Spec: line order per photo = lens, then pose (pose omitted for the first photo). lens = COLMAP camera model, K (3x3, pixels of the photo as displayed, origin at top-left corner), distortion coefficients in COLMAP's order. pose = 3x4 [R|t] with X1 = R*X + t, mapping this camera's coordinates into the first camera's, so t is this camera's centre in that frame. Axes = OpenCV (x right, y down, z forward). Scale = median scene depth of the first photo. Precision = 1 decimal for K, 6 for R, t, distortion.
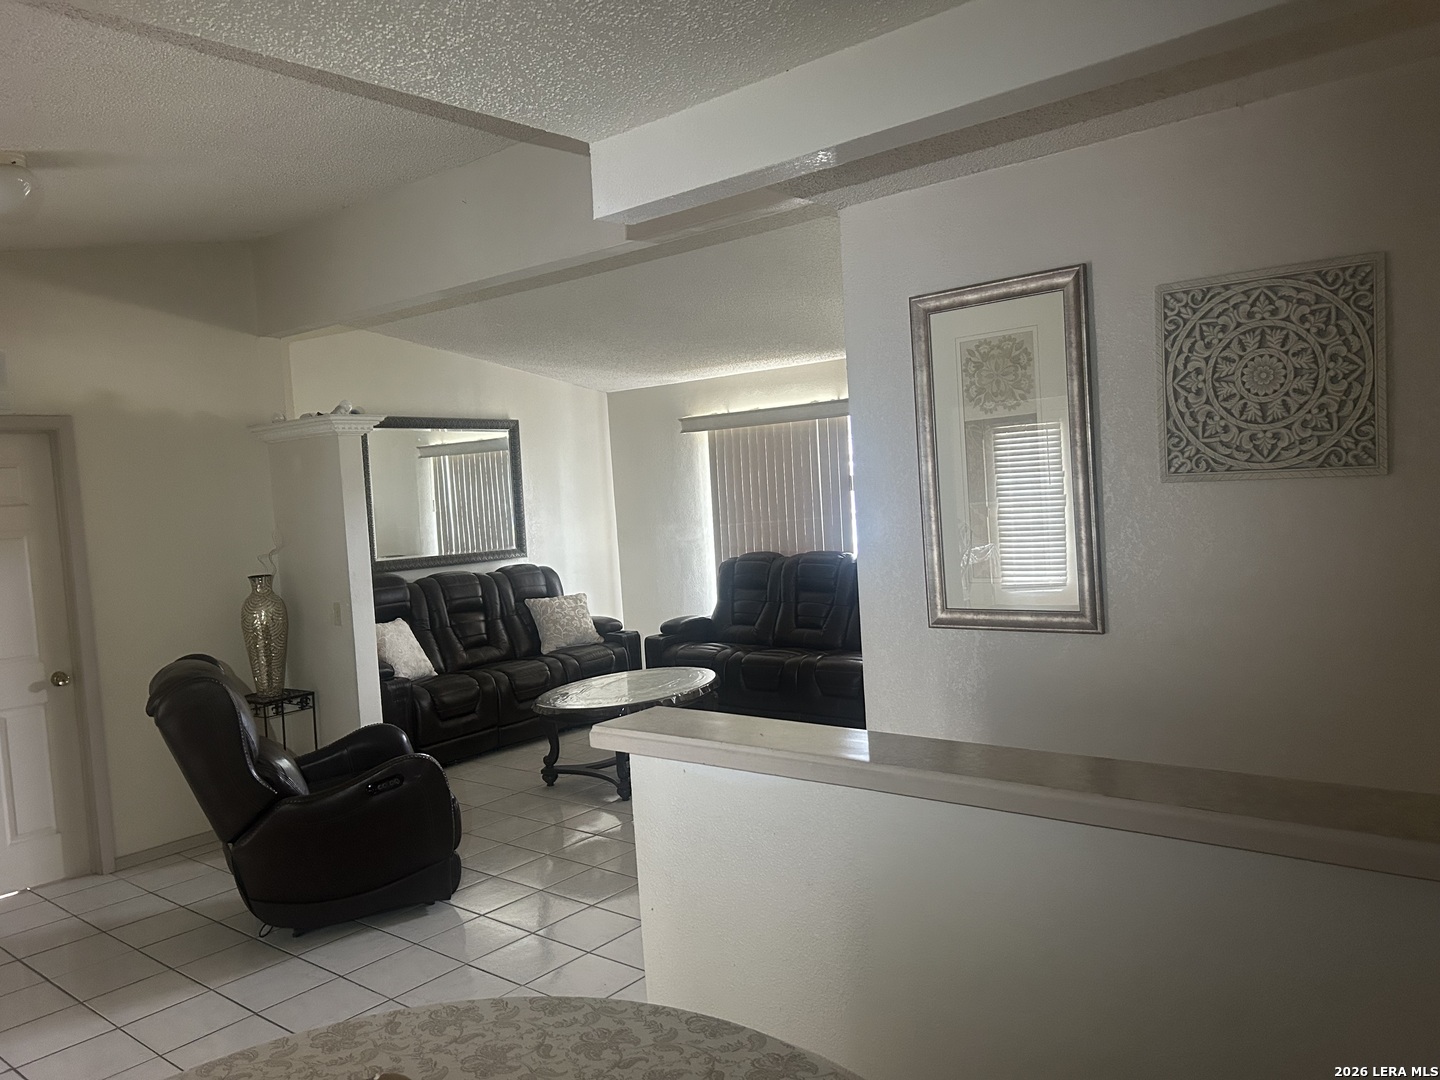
lens RADIAL K [[1078.0, 0, 702.5], [0, 1078.0, 541.3], [0, 0, 1]] dist [0.138424, -0.158304]
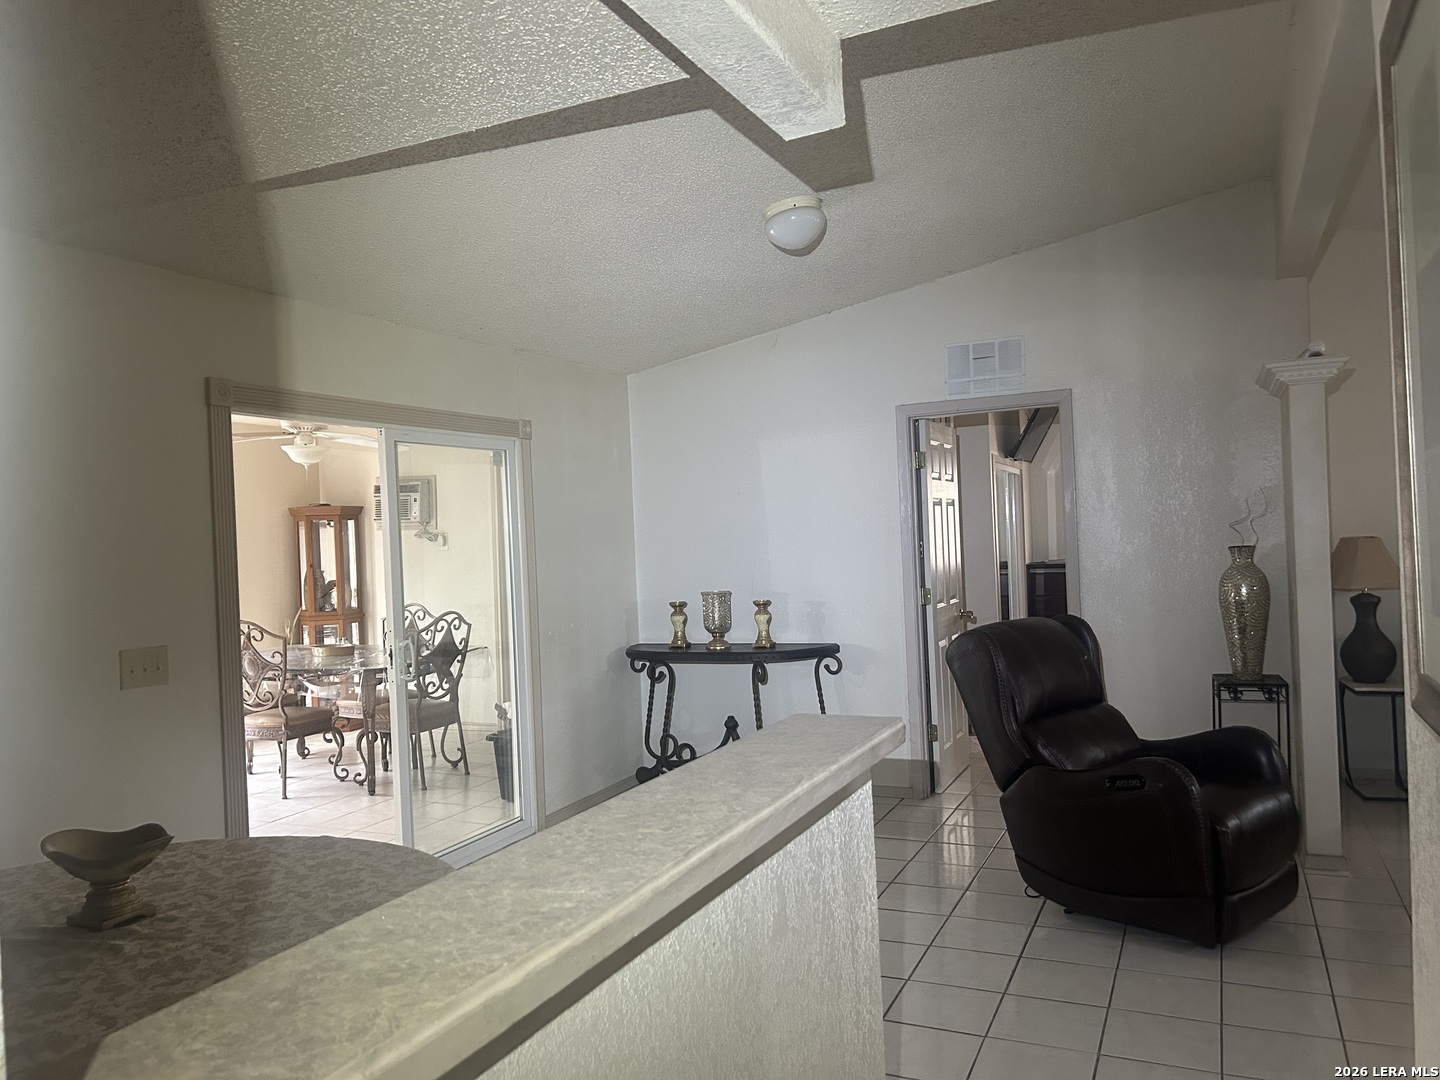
lens RADIAL K [[1078.0, 0, 702.5], [0, 1078.0, 541.3], [0, 0, 1]] dist [0.138424, -0.158304]
pose [[0.259014, 0.054027, -0.964361, 0.271062], [-0.023321, 0.998493, 0.049676, -0.006083], [0.965592, 0.009623, 0.259884, 0.247136]]
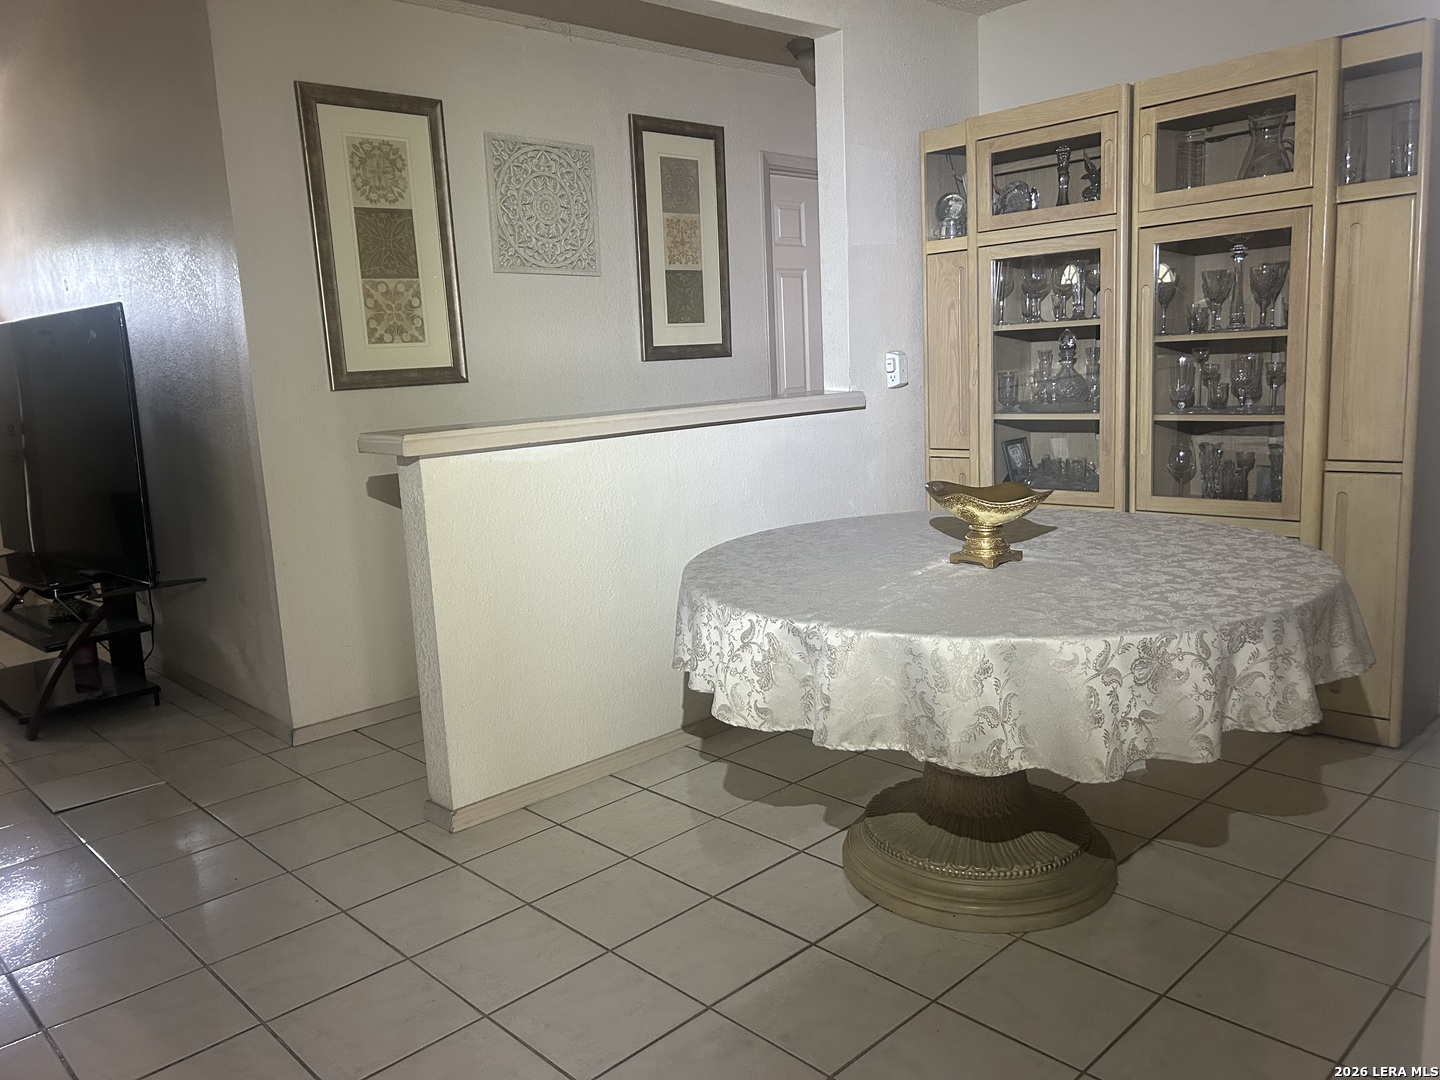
lens RADIAL K [[1078.0, 0, 702.5], [0, 1078.0, 541.3], [0, 0, 1]] dist [0.138424, -0.158304]
pose [[0.117095, -0.115921, 0.986332, -0.383921], [0.102942, 0.989231, 0.104041, 0.067023], [-0.987771, 0.089352, 0.127767, 0.208761]]
